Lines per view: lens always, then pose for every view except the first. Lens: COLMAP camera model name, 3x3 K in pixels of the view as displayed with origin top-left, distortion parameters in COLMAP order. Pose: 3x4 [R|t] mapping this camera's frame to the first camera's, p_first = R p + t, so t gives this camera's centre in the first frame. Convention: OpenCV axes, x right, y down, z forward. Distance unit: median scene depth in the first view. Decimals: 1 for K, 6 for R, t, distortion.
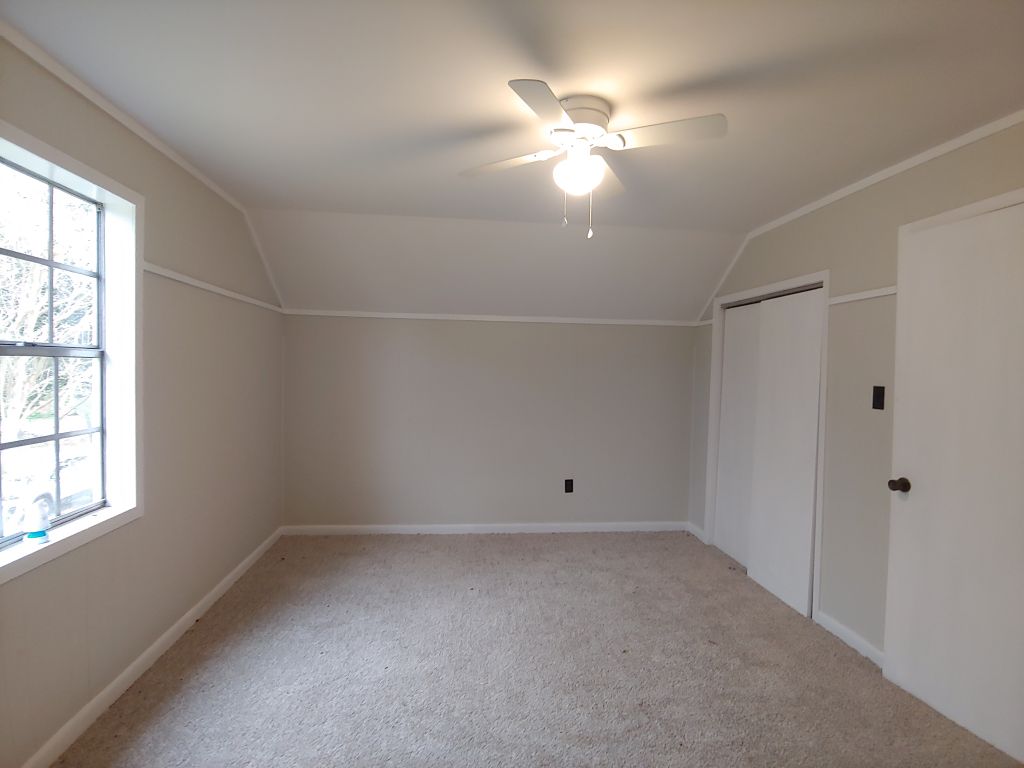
lens RADIAL K [[505.6, 0, 512.0], [0, 505.6, 384.0], [0, 0, 1]] dist [-0.010675, 0.000368]
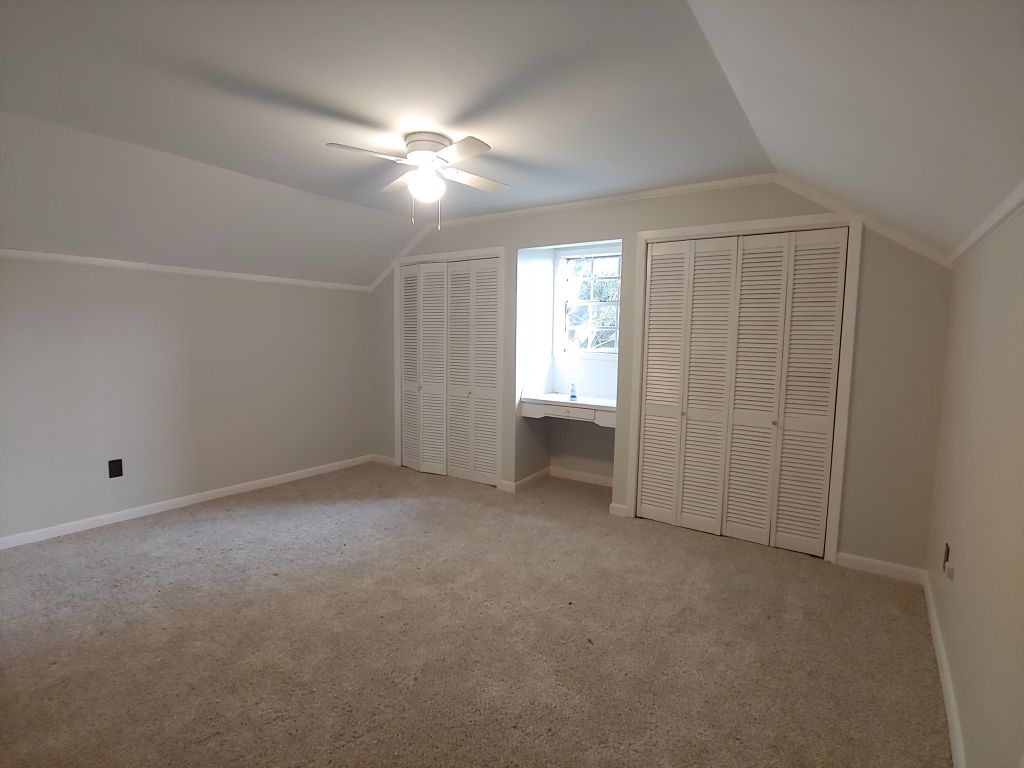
lens RADIAL K [[505.6, 0, 512.0], [0, 505.6, 384.0], [0, 0, 1]] dist [-0.010675, 0.000368]
pose [[0.658637, -0.083991, 0.747759, -0.665628], [0.017247, 0.995175, 0.096590, -0.012763], [-0.752263, -0.050721, 0.656907, -0.086380]]
